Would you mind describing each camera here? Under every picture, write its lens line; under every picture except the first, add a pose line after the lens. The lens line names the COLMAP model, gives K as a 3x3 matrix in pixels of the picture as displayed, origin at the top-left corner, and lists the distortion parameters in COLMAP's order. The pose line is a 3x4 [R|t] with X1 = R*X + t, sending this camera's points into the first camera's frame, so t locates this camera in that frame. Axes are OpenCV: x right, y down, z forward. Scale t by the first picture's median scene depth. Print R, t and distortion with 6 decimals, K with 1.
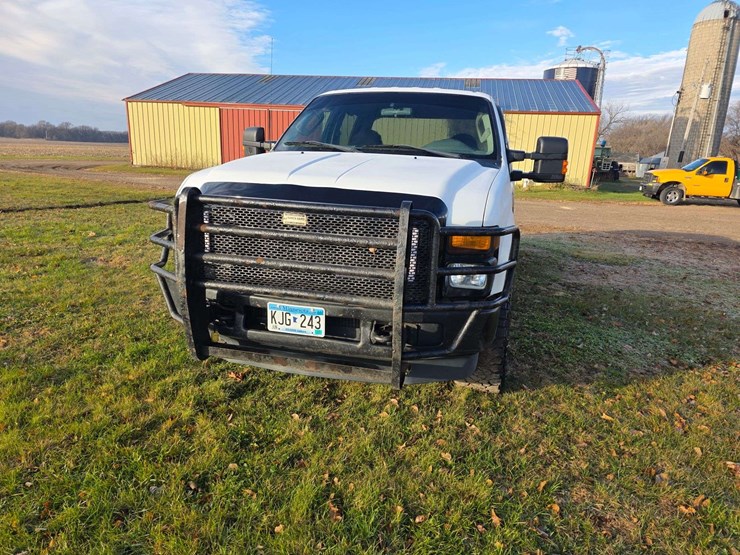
lens RADIAL K [[494.5, 0, 375.1], [0, 494.5, 276.6], [0, 0, 1]] dist [0.071416, -0.065035]
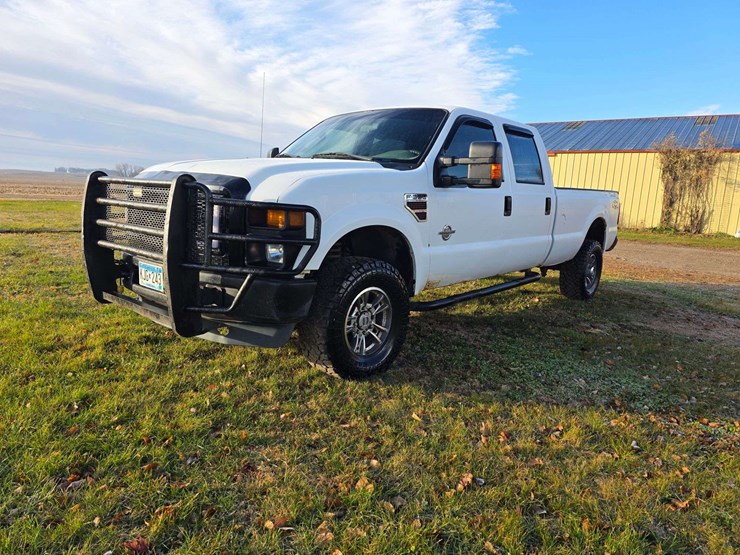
lens RADIAL K [[492.2, 0, 367.1], [0, 492.2, 274.1], [0, 0, 1]] dist [0.067272, -0.062724]
pose [[0.896057, 0.075511, -0.437469, 0.863994], [-0.119692, 0.990029, -0.074273, 0.108124], [0.427499, 0.118915, 0.896161, 0.111094]]
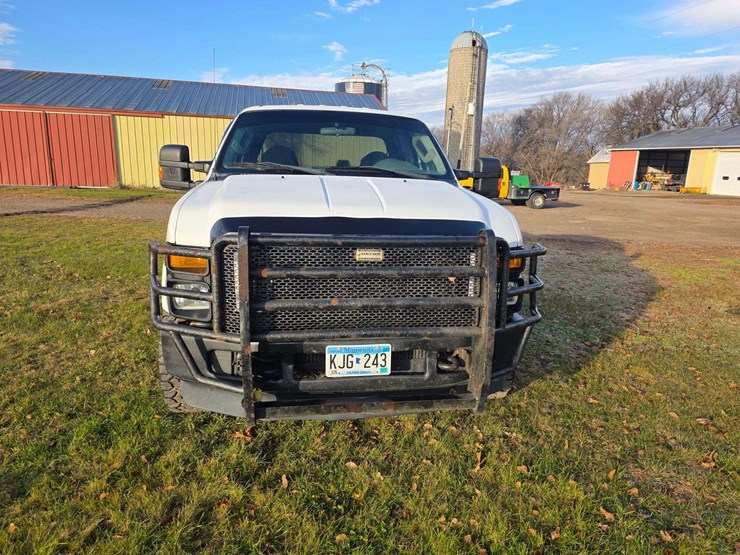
lens RADIAL K [[495.6, 0, 376.2], [0, 495.6, 271.6], [0, 0, 1]] dist [0.069311, -0.062908]
pose [[0.922005, -0.092803, 0.375890, -0.459797], [0.101481, 0.994832, -0.003306, -0.072248], [-0.373641, 0.041193, 0.926658, 0.115242]]
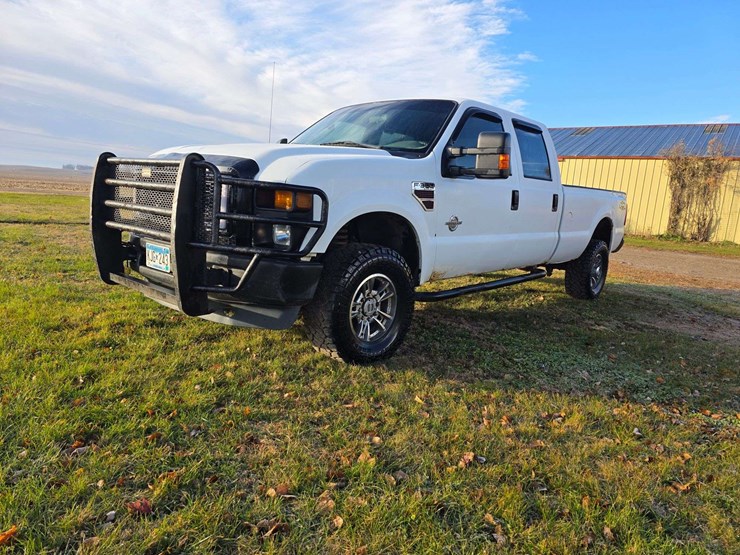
lens RADIAL K [[491.9, 0, 369.9], [0, 491.9, 278.1], [0, 0, 1]] dist [0.070188, -0.066504]
pose [[0.892292, 0.095534, -0.441235, 0.867500], [-0.141551, 0.987273, -0.072494, 0.152001], [0.428693, 0.127143, 0.894459, 0.112644]]
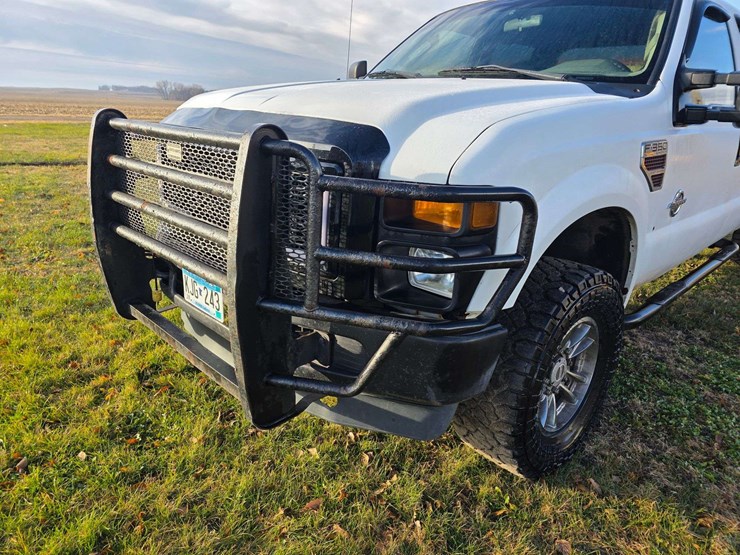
lens RADIAL K [[497.1, 0, 356.0], [0, 497.1, 269.2], [0, 0, 1]] dist [0.062538, -0.069212]
pose [[0.847651, 0.156812, -0.506851, 0.406460], [-0.132525, 0.987621, 0.083921, -0.040599], [0.513736, -0.003965, 0.857939, 0.470725]]
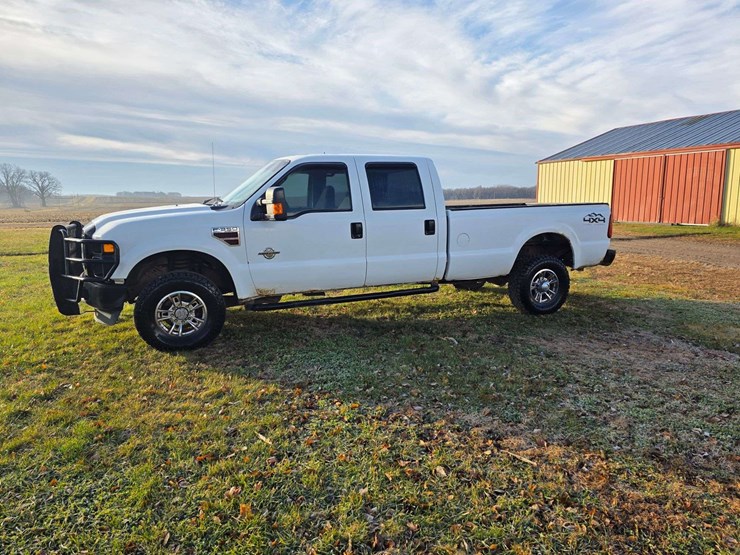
lens RADIAL K [[491.9, 0, 369.9], [0, 491.9, 278.1], [0, 0, 1]] dist [0.070188, -0.066504]
pose [[0.602248, 0.082314, -0.794054, 2.281697], [-0.162254, 0.986530, -0.020794, -0.082389], [0.781646, 0.141361, 0.607491, 0.648954]]
